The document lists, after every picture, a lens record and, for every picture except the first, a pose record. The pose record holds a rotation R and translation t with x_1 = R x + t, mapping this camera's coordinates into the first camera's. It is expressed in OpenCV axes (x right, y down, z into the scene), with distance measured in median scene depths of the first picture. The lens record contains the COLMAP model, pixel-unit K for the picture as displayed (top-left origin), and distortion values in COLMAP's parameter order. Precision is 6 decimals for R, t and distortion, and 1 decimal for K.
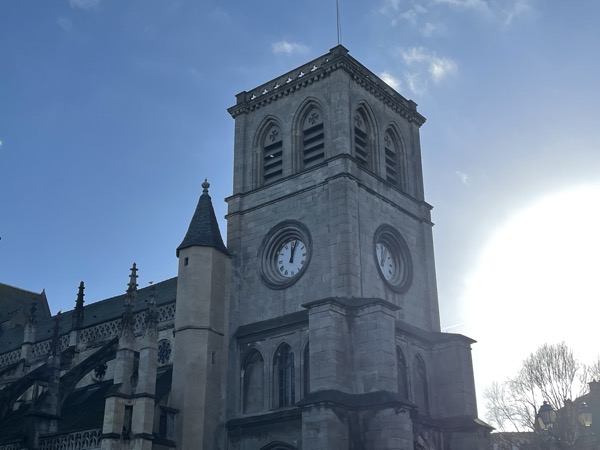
lens RADIAL K [[795.2, 0, 289.6], [0, 795.2, 214.6], [0, 0, 1]] dist [0.180370, -0.445727]
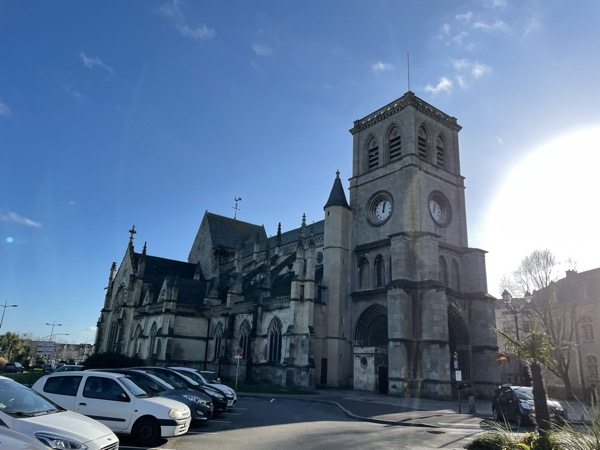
lens RADIAL K [[445.3, 0, 305.6], [0, 445.3, 225.6], [0, 0, 1]] dist [0.111314, -0.147305]
pose [[0.978080, -0.018800, -0.207379, 0.041746], [0.042347, 0.993062, 0.109699, -0.033910], [0.203878, -0.116076, 0.972091, -0.076788]]
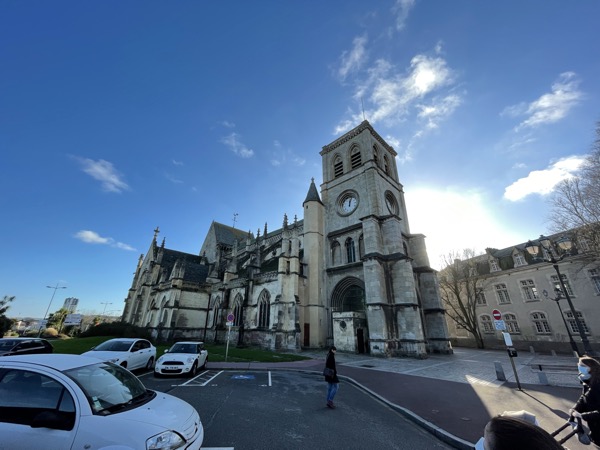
lens RADIAL K [[242.5, 0, 300.0], [0, 242.5, 225.0], [0, 0, 1]] dist [-0.001793, -0.000079]
pose [[0.994756, -0.024023, -0.099419, -0.077982], [0.025704, 0.999547, 0.015660, 0.103364], [0.098998, -0.018133, 0.994922, 0.240936]]
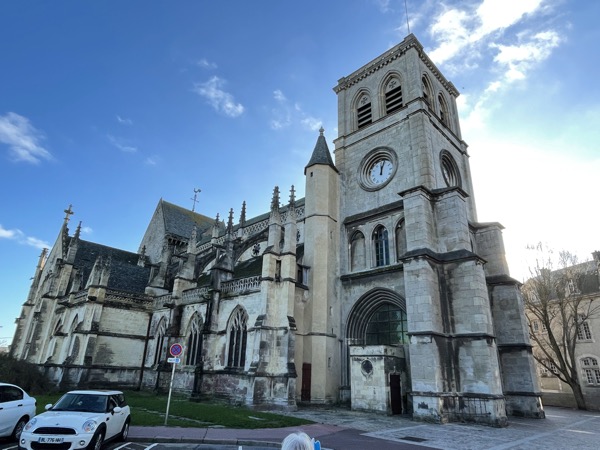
lens RADIAL K [[368.2, 0, 300.0], [0, 368.2, 225.0], [0, 0, 1]] dist [-0.001769, 0.000757]
pose [[0.995697, 0.003199, -0.092608, -0.086754], [0.000491, 0.999207, 0.039803, 0.128453], [0.092662, -0.039677, 0.994907, 0.295487]]
